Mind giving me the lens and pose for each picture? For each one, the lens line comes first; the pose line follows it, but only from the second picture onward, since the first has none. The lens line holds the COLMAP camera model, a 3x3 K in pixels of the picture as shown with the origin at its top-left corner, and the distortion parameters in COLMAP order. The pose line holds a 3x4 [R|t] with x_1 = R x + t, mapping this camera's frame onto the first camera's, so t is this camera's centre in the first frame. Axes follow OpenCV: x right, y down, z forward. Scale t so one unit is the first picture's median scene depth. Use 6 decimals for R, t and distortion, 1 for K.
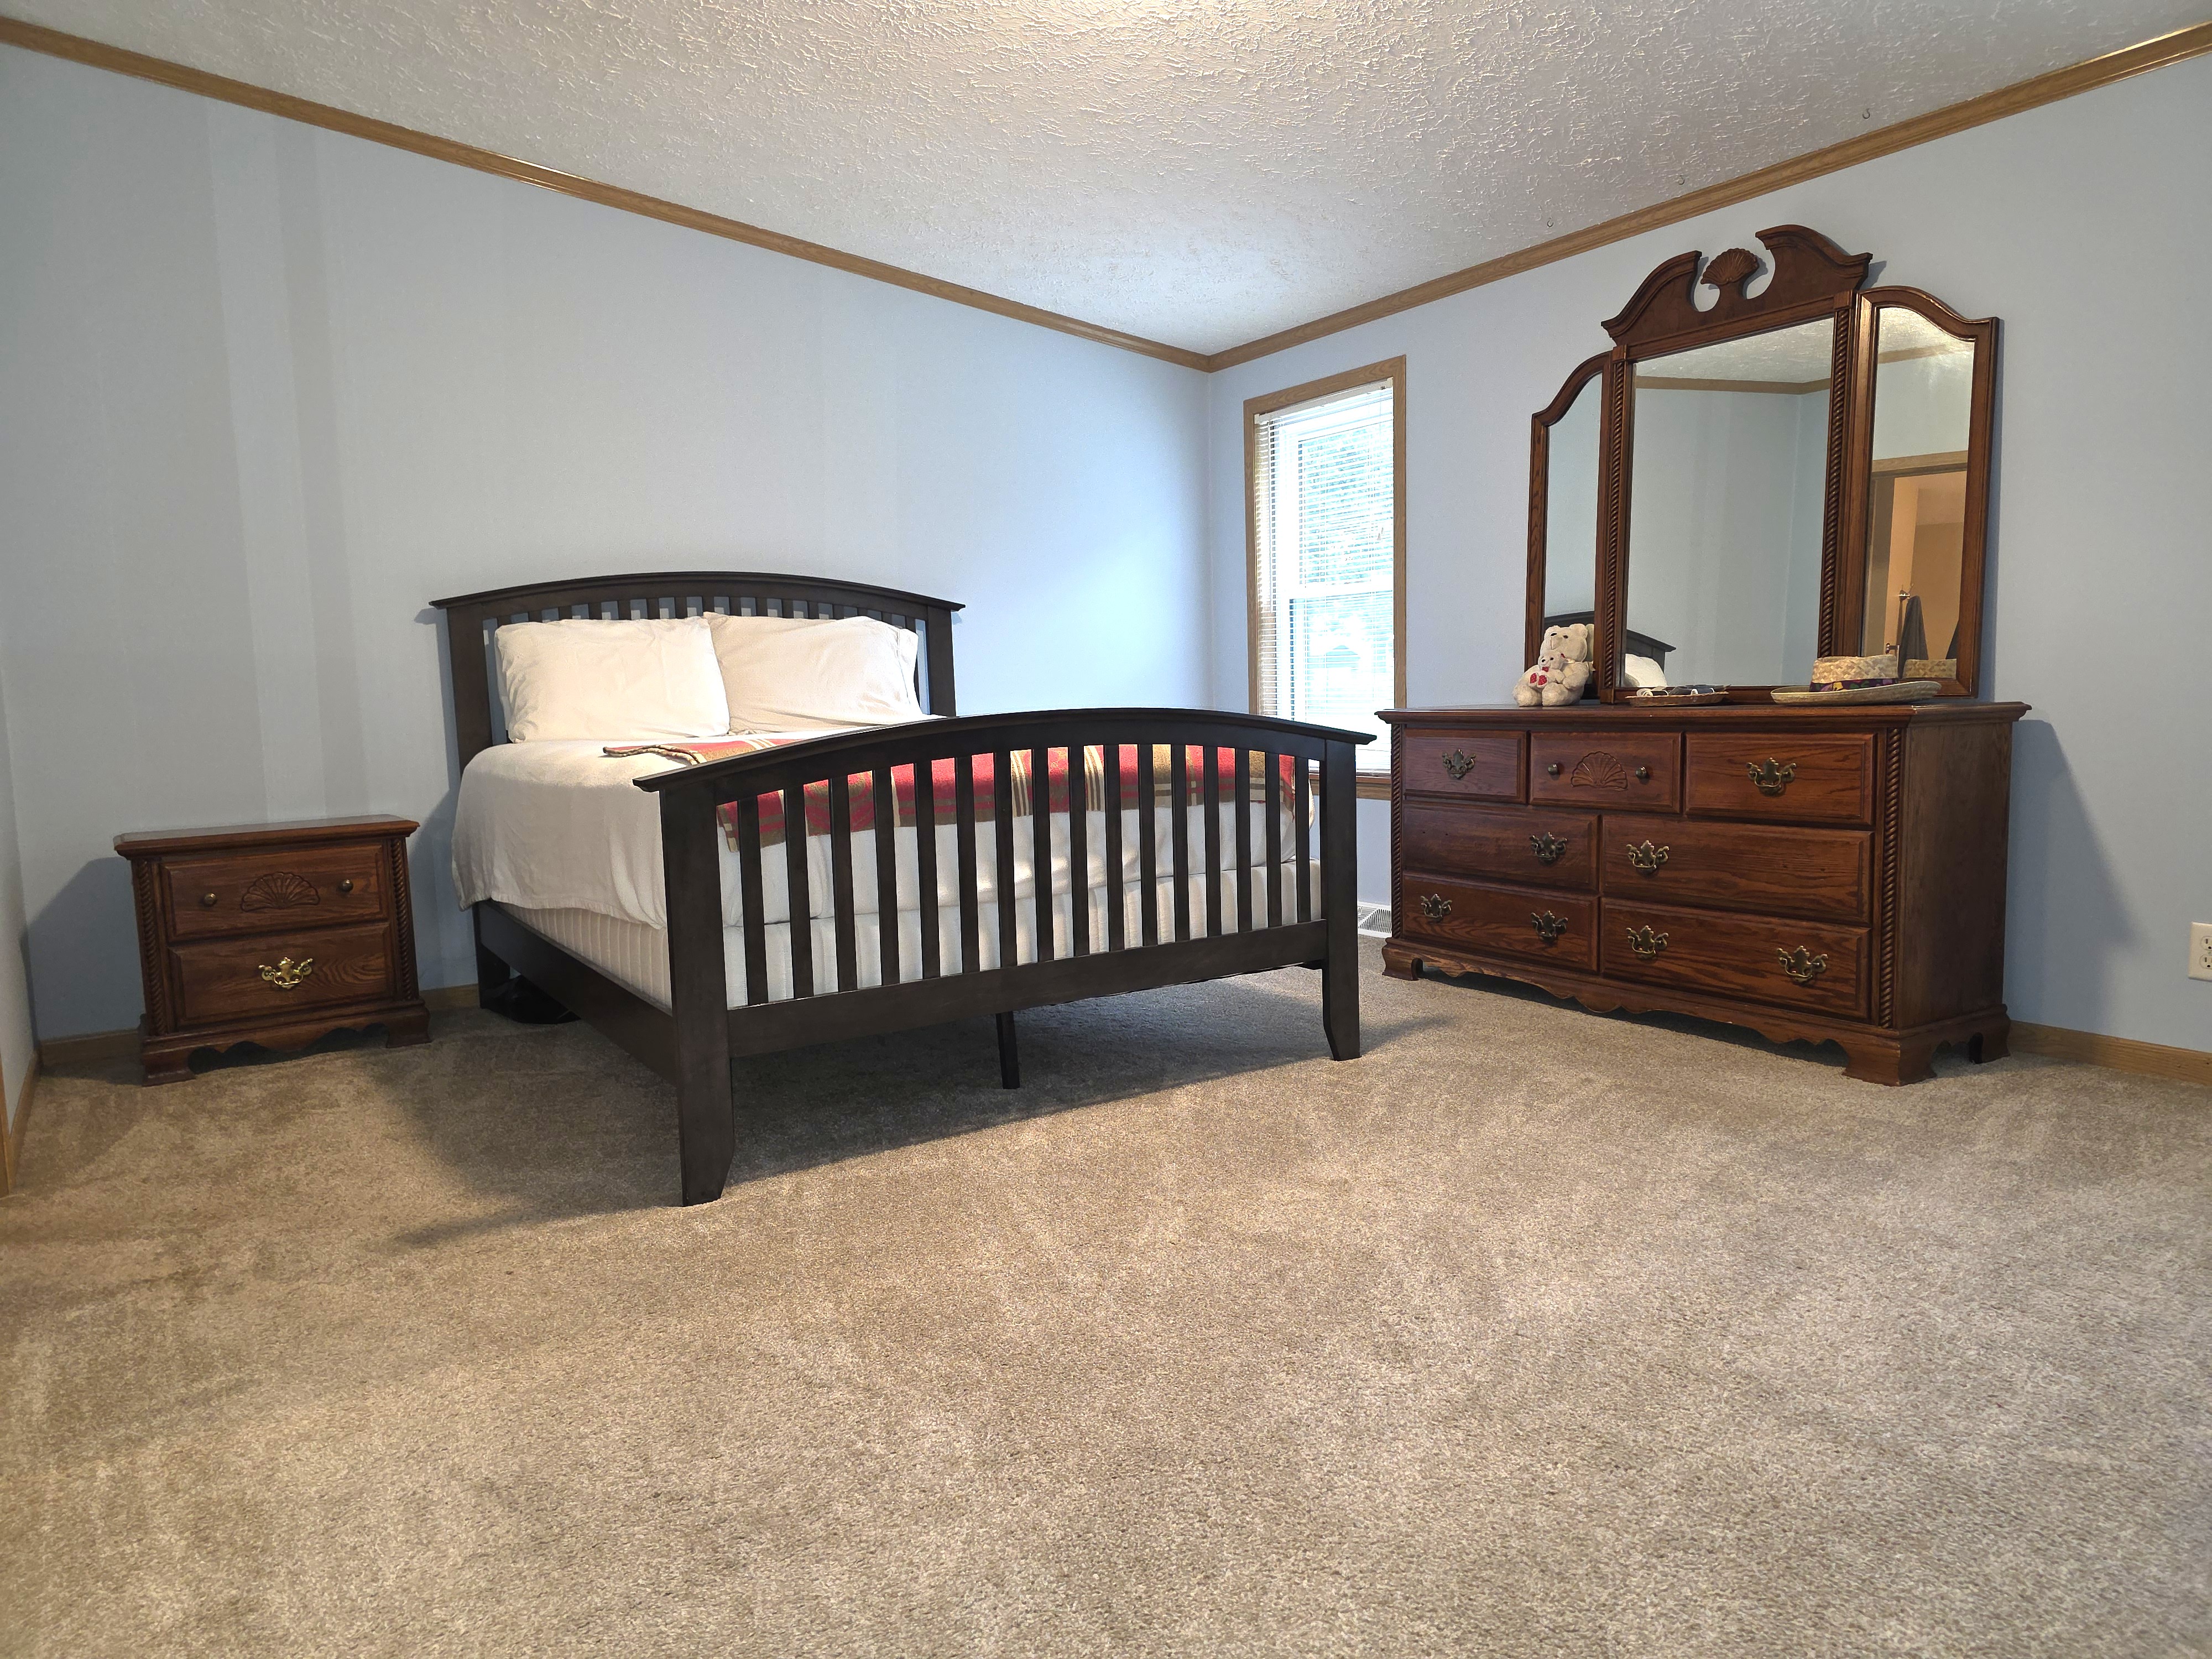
lens RADIAL K [[1461.3, 0, 1100.7], [0, 1461.3, 829.7], [0, 0, 1]] dist [0.072474, -0.066975]
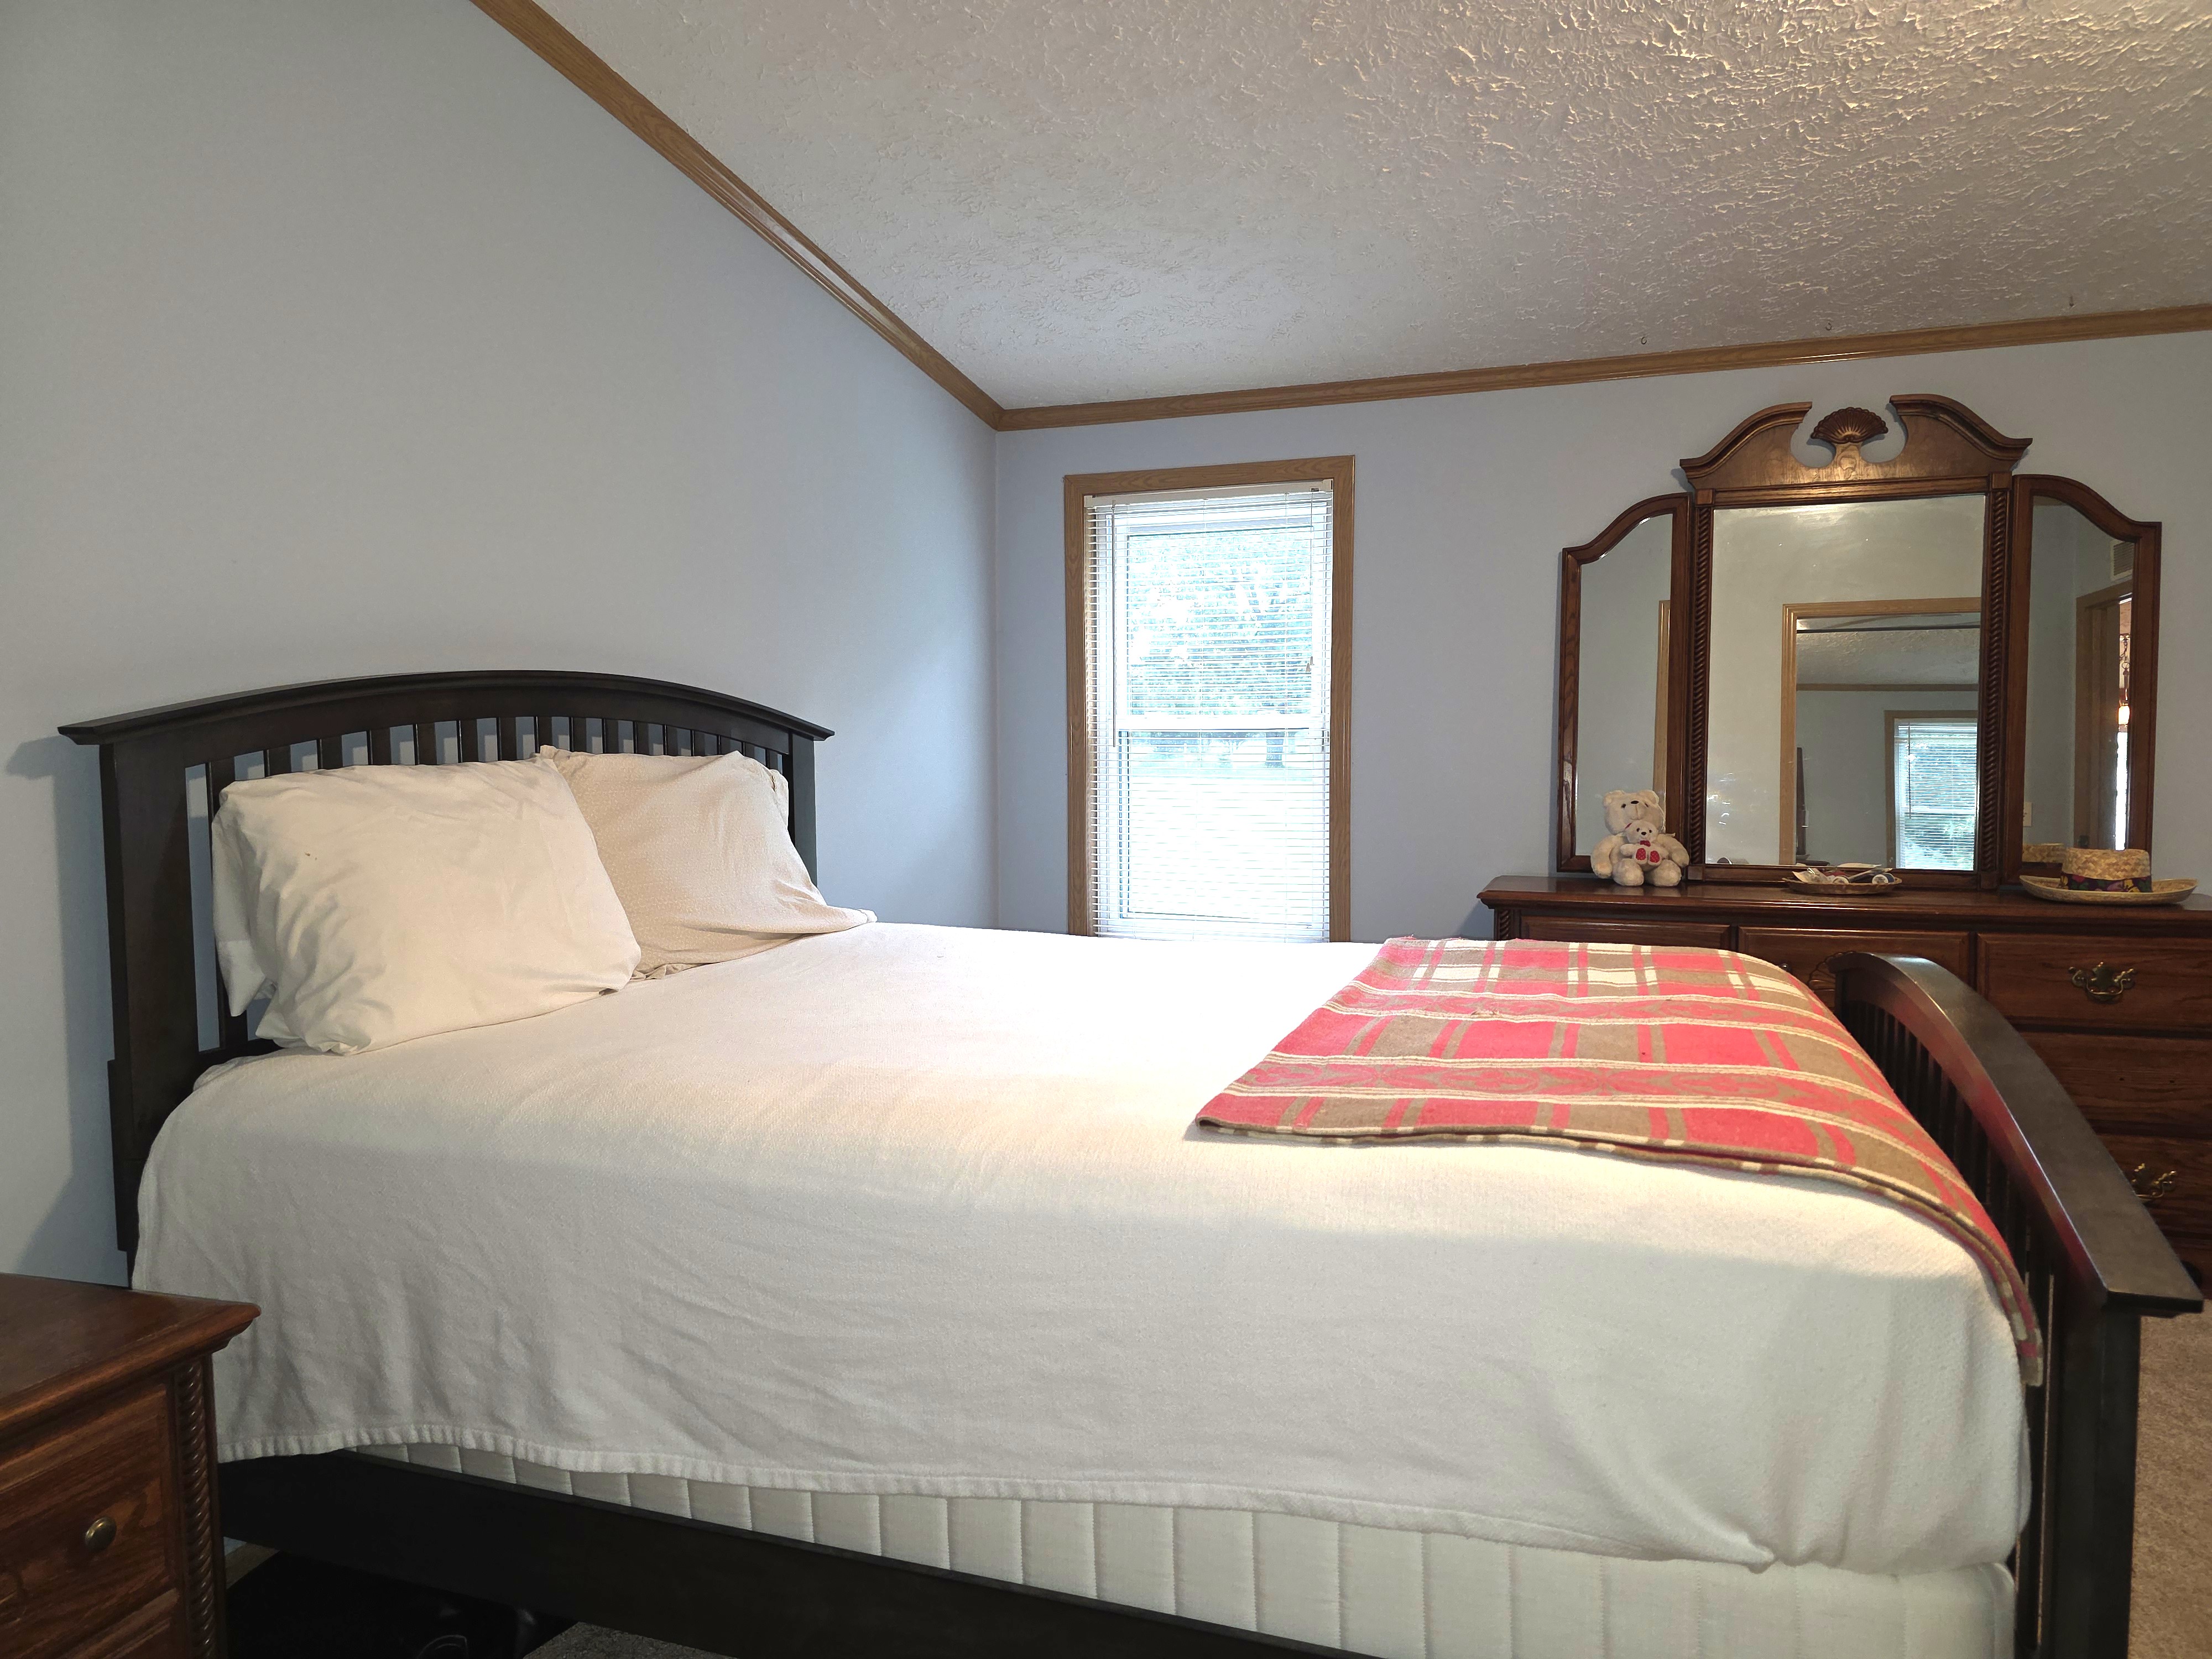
lens RADIAL K [[1461.3, 0, 1100.7], [0, 1461.3, 829.7], [0, 0, 1]] dist [0.072474, -0.066975]
pose [[0.793242, -0.013346, 0.608760, -0.489822], [0.043557, 0.998442, -0.034868, -0.101145], [-0.607347, 0.054174, 0.792588, 0.509054]]
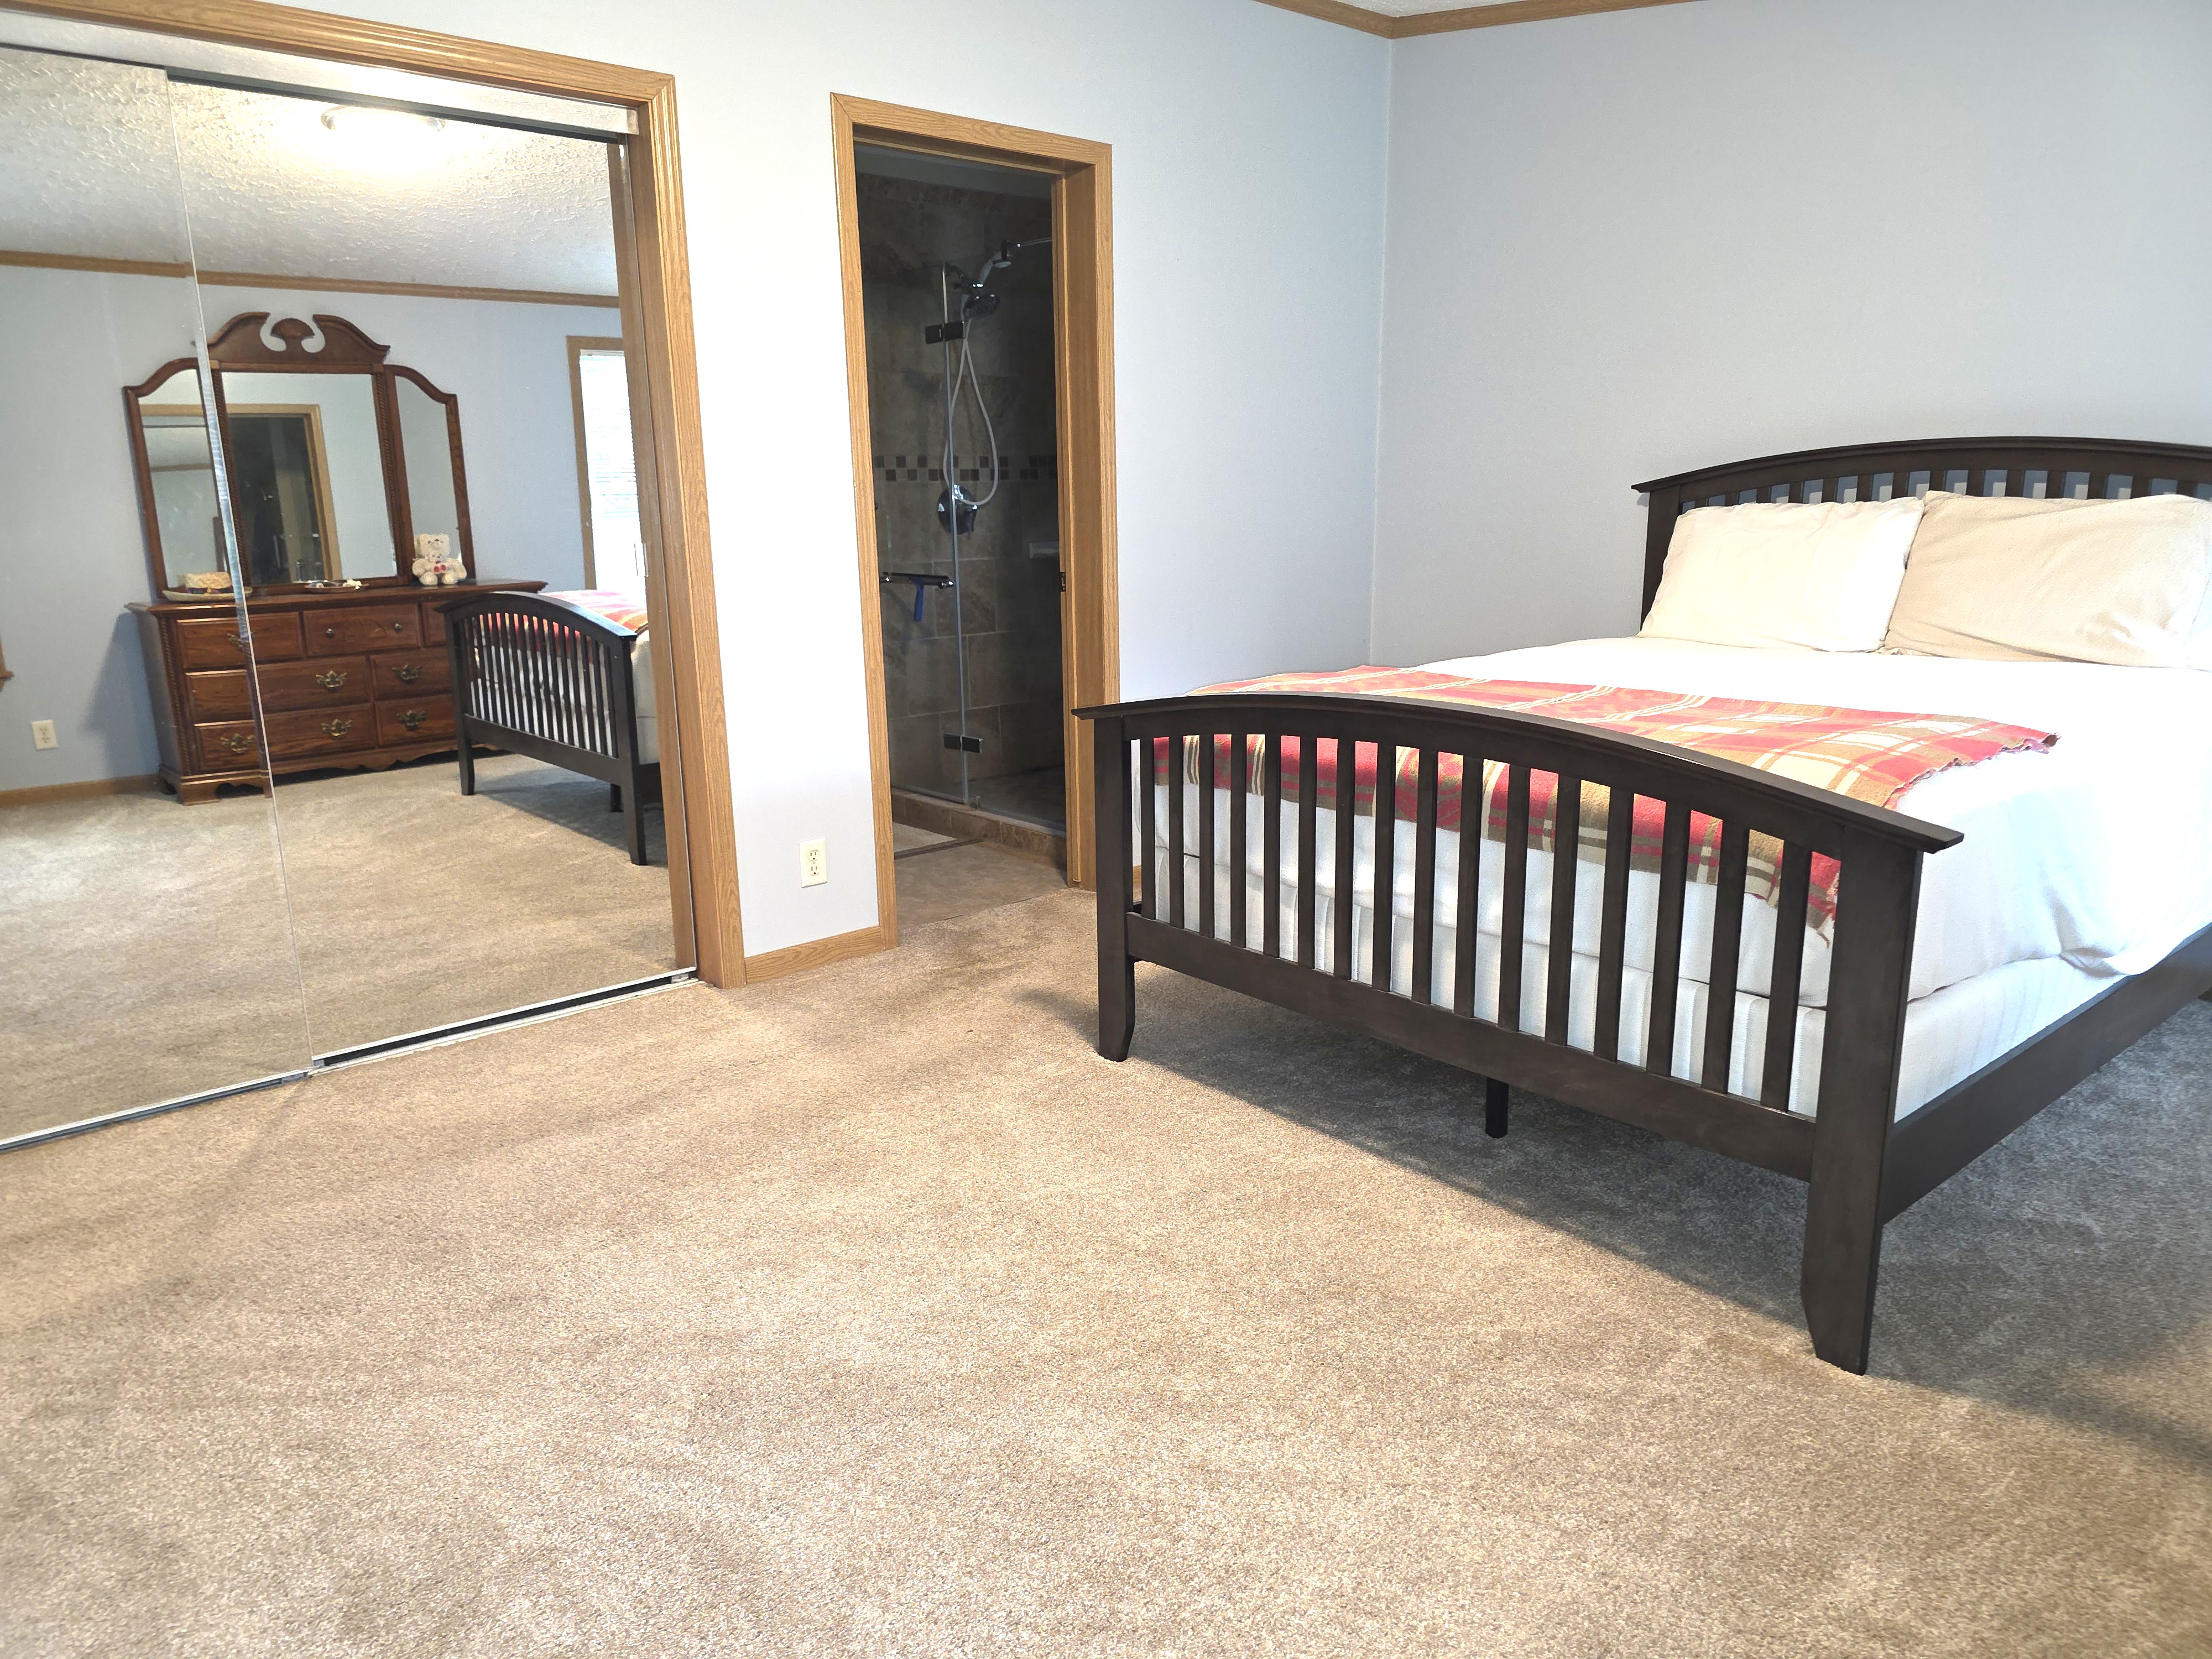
lens RADIAL K [[1461.3, 0, 1100.7], [0, 1461.3, 829.7], [0, 0, 1]] dist [0.072474, -0.066975]
pose [[0.163943, 0.253566, -0.953324, 0.521127], [-0.094413, 0.965997, 0.240701, -0.137394], [0.981941, 0.050545, 0.182308, 0.481642]]
